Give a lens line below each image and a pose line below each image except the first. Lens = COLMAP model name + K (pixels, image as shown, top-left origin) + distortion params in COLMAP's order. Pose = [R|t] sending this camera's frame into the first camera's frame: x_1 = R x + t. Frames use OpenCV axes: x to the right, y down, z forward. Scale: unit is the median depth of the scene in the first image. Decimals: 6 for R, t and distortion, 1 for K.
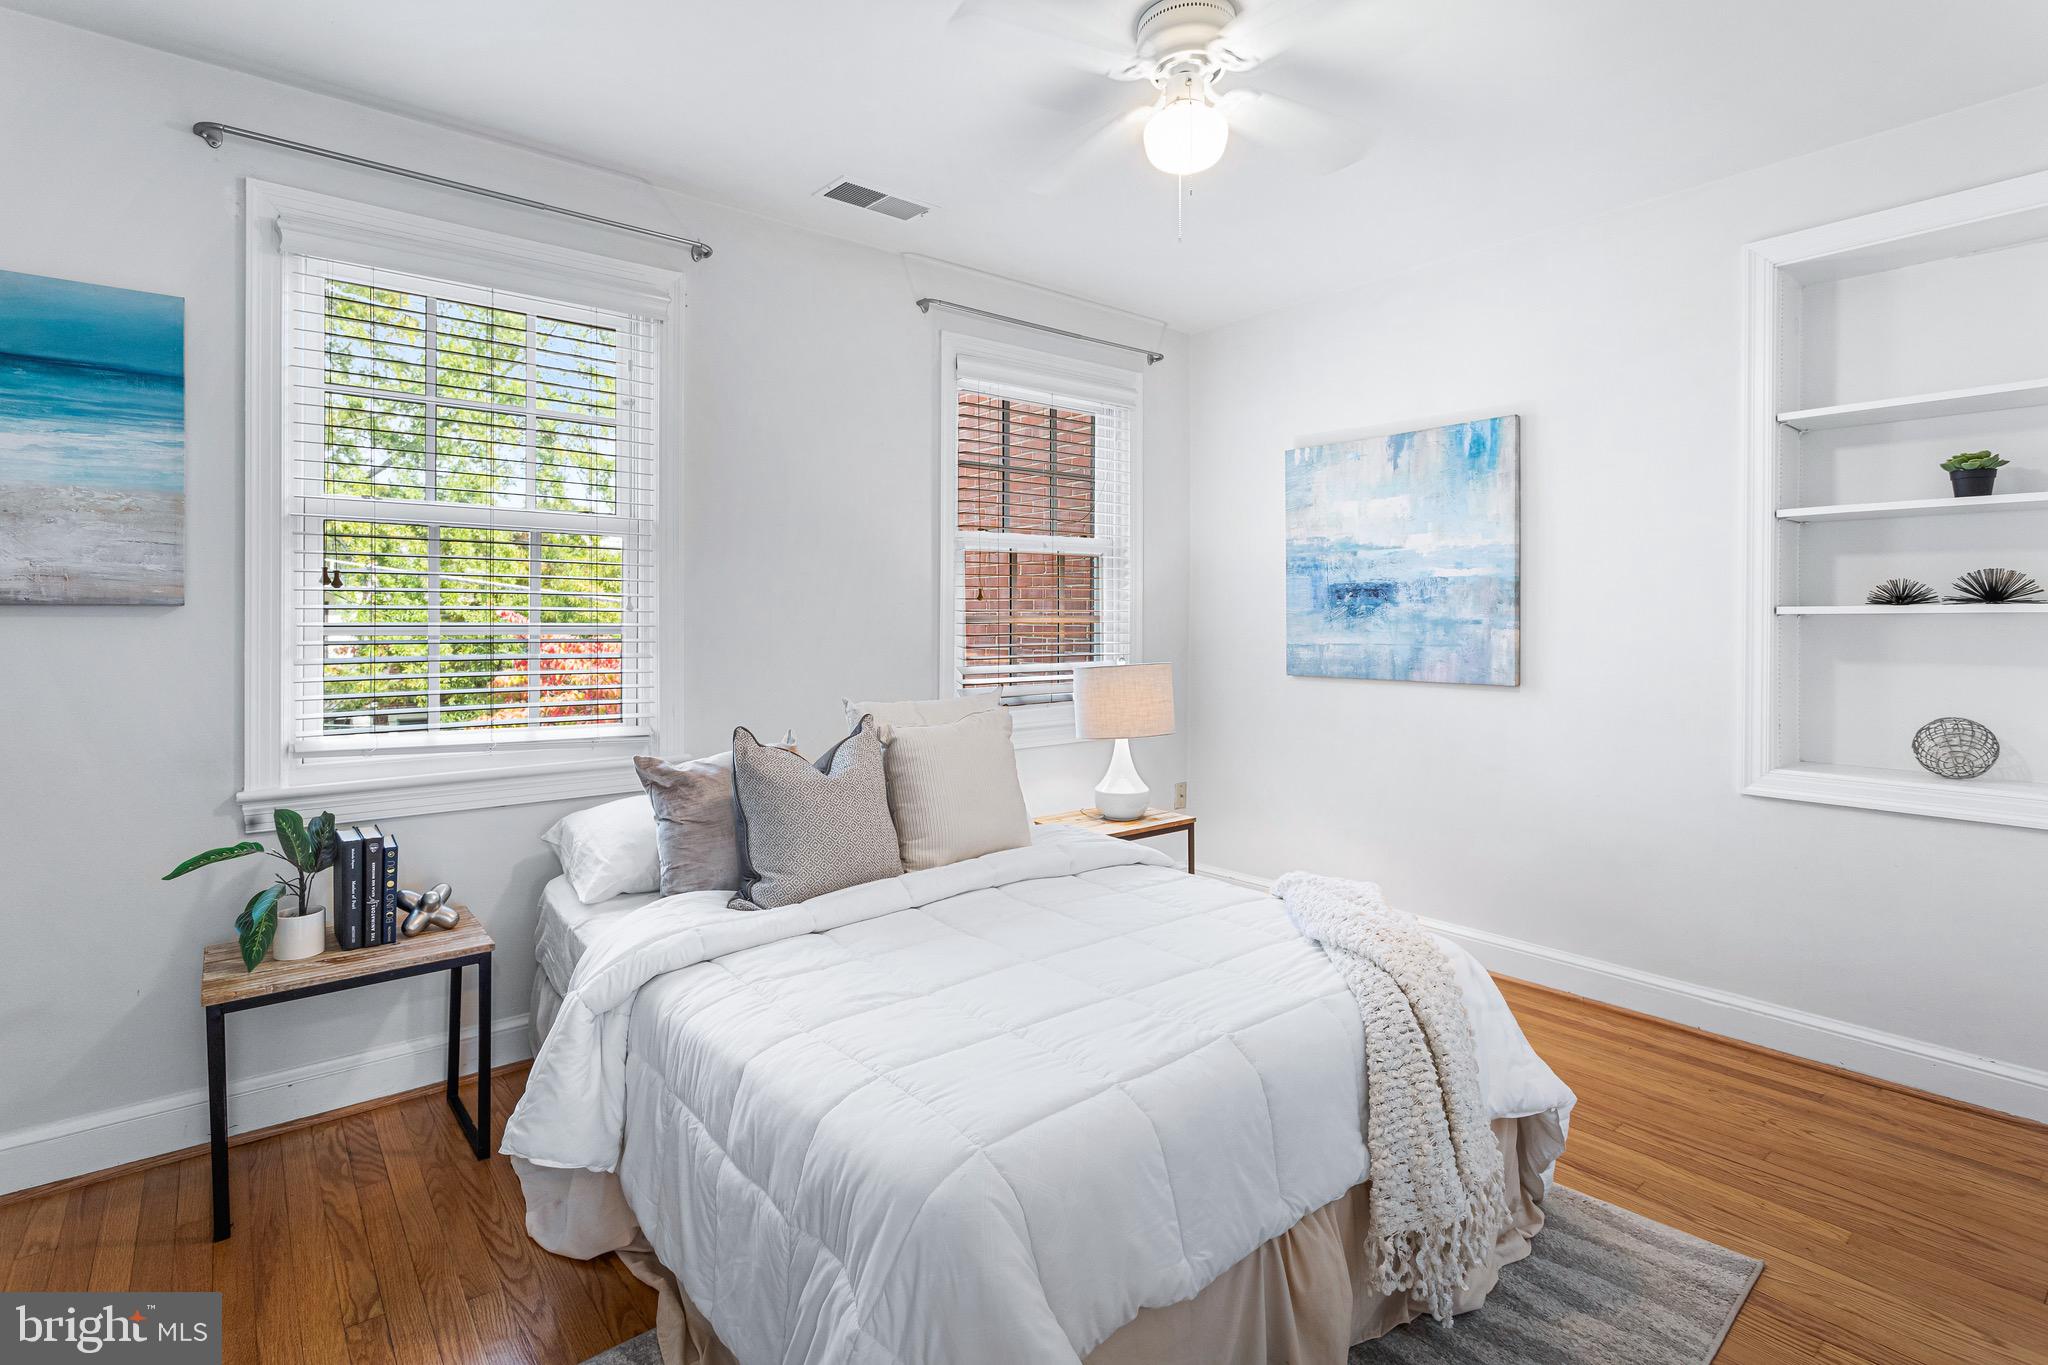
lens RADIAL K [[998.7, 0, 1029.5], [0, 998.7, 671.7], [0, 0, 1]] dist [-0.001054, -0.000201]
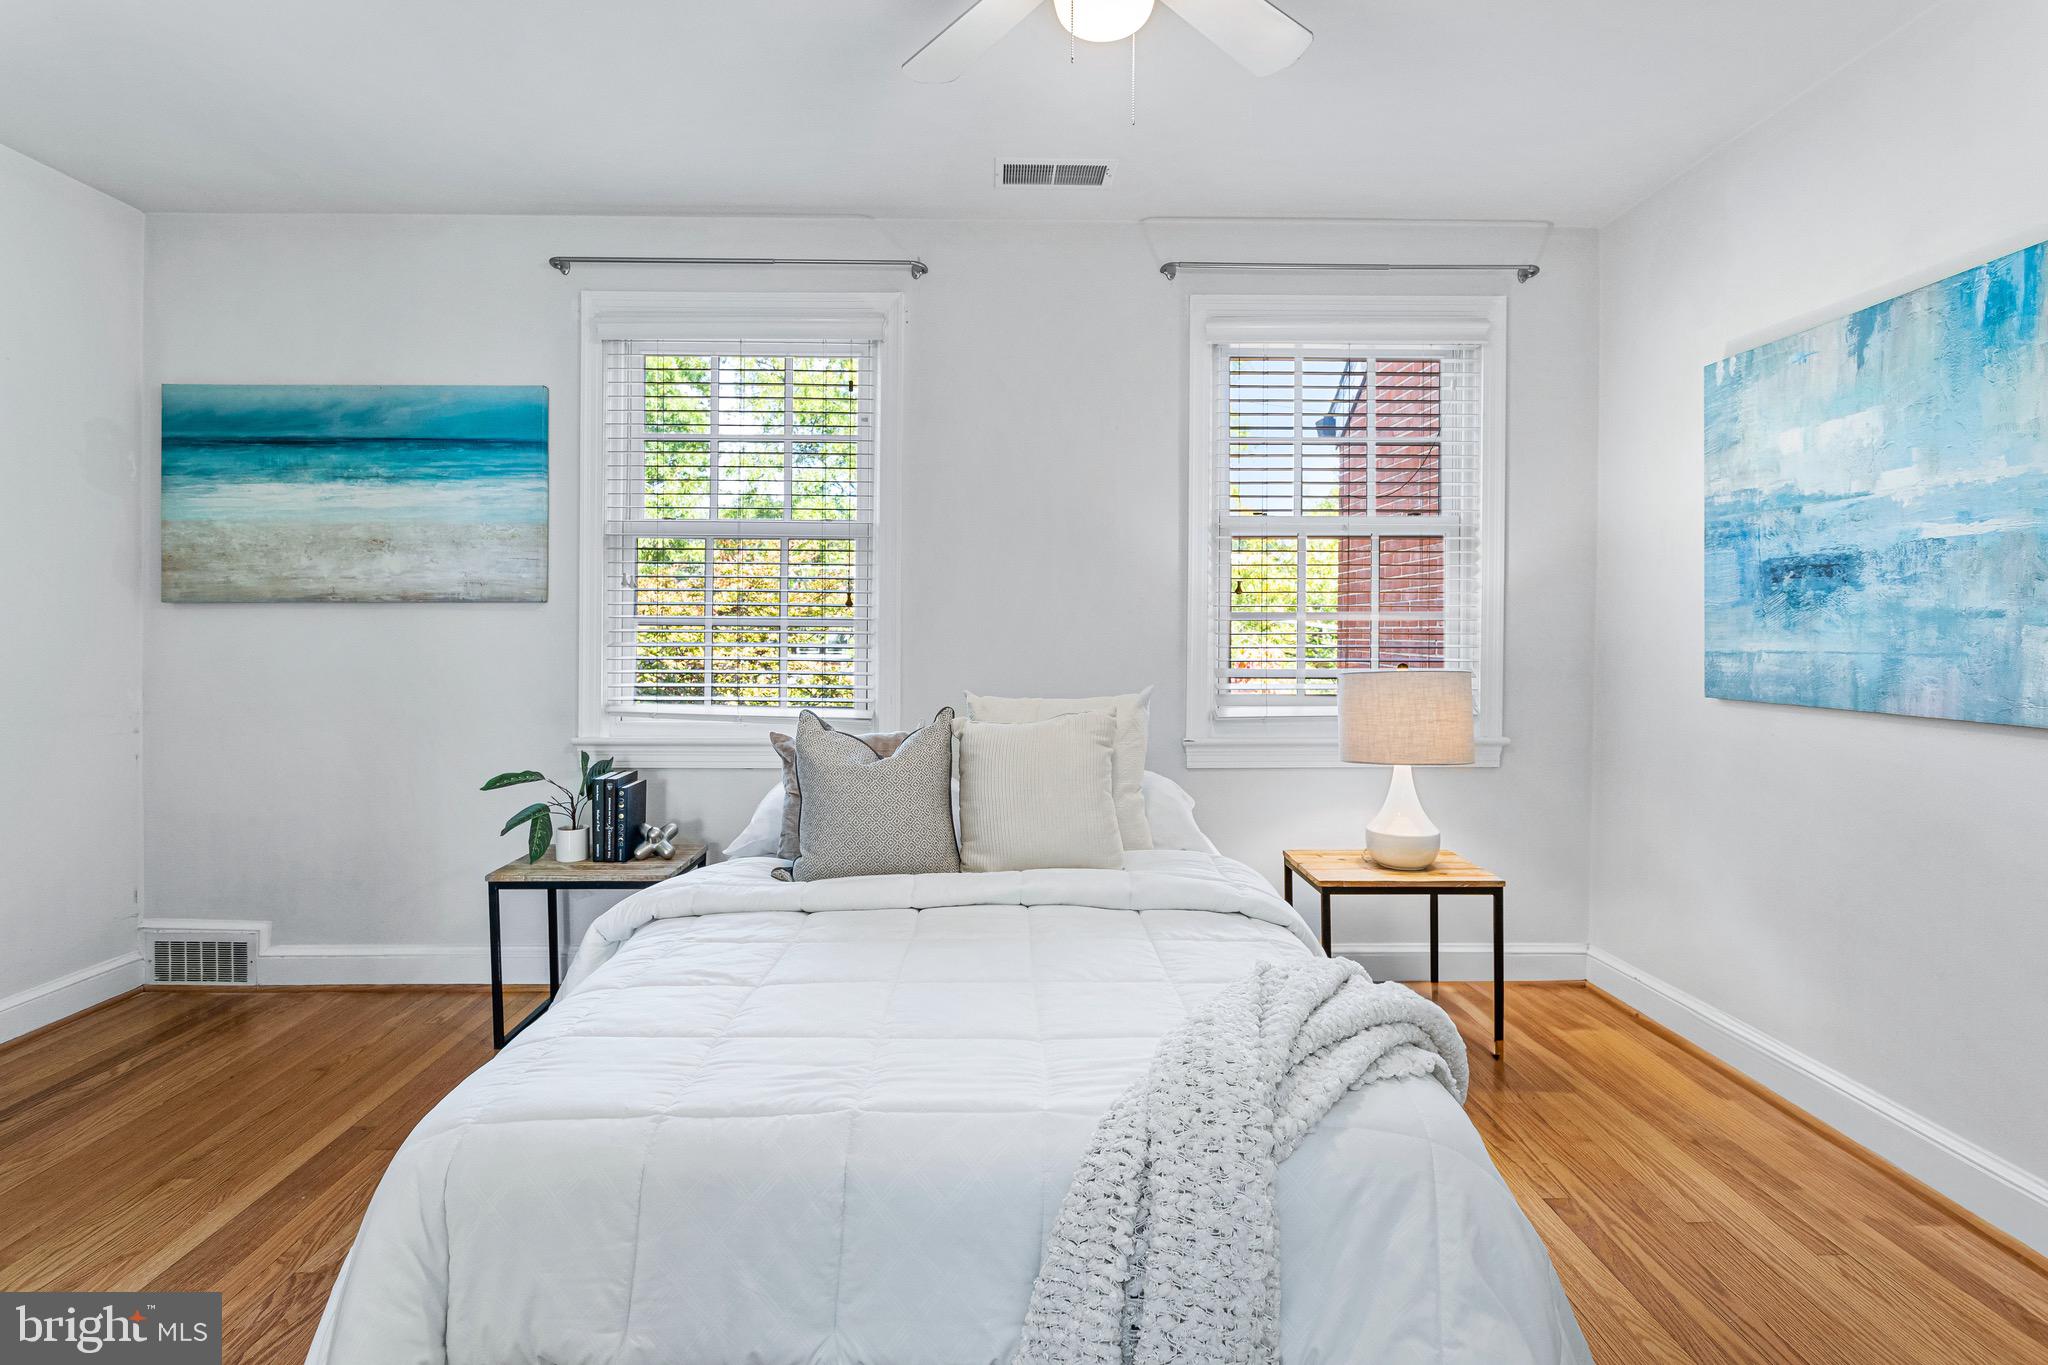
lens RADIAL K [[984.8, 0, 1024.0], [0, 984.8, 682.5], [0, 0, 1]] dist [0.000538, -0.000005]
pose [[0.779411, 0.037410, -0.625395, 0.355319], [-0.037190, 0.999218, 0.013423, 0.002045], [0.625408, 0.012796, 0.780193, 0.209595]]
